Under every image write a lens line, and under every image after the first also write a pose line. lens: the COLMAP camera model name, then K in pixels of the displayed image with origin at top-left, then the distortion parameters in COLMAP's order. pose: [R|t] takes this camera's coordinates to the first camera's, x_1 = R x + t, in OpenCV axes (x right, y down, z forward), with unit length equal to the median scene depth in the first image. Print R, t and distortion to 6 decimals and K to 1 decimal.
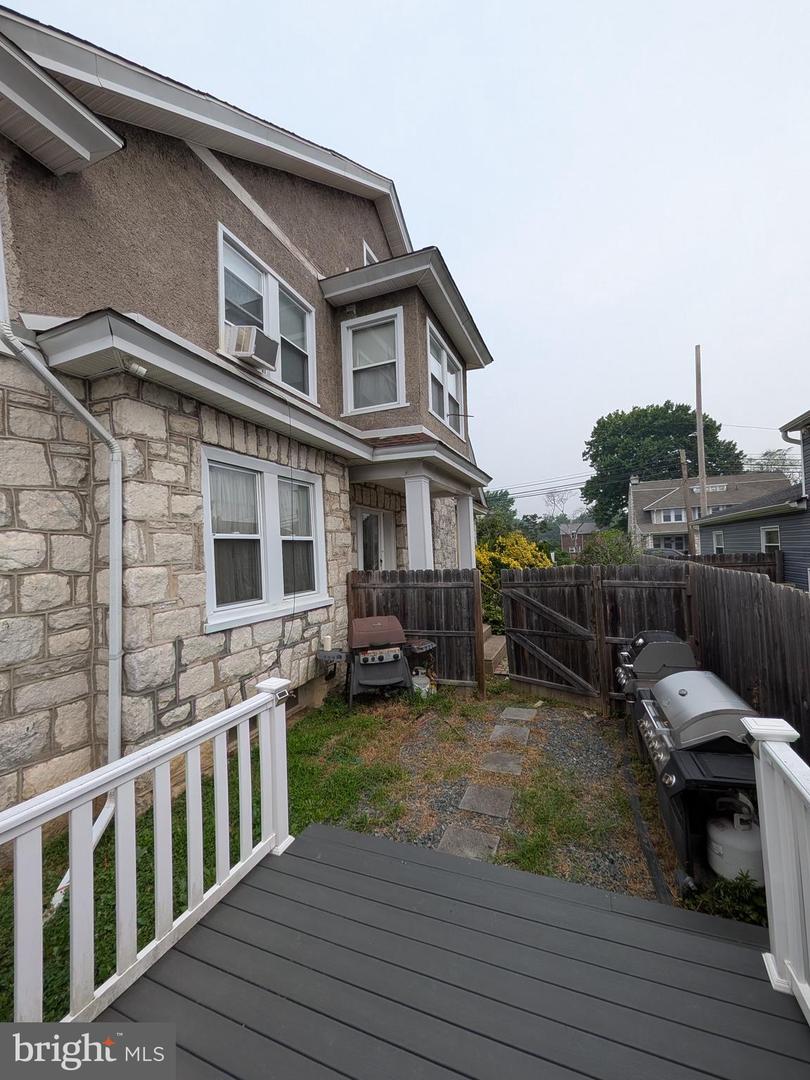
lens RADIAL K [[435.8, 0, 405.9], [0, 435.8, 535.7], [0, 0, 1]] dist [0.003540, 0.000198]
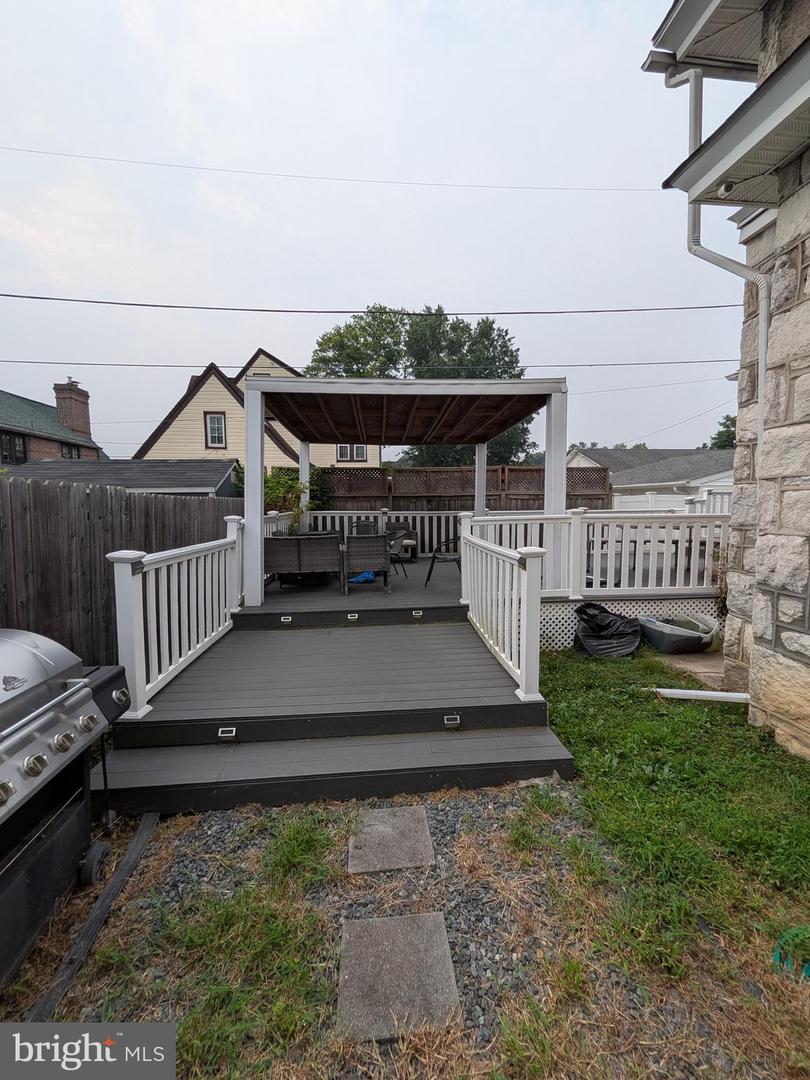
lens RADIAL K [[435.8, 0, 408.1], [0, 435.8, 544.8], [0, 0, 1]] dist [0.003540, 0.000198]
pose [[-0.883614, 0.090138, -0.459457, 0.335986], [0.058801, 0.994888, 0.082098, 0.173492], [0.464509, 0.045527, -0.884397, 1.381191]]
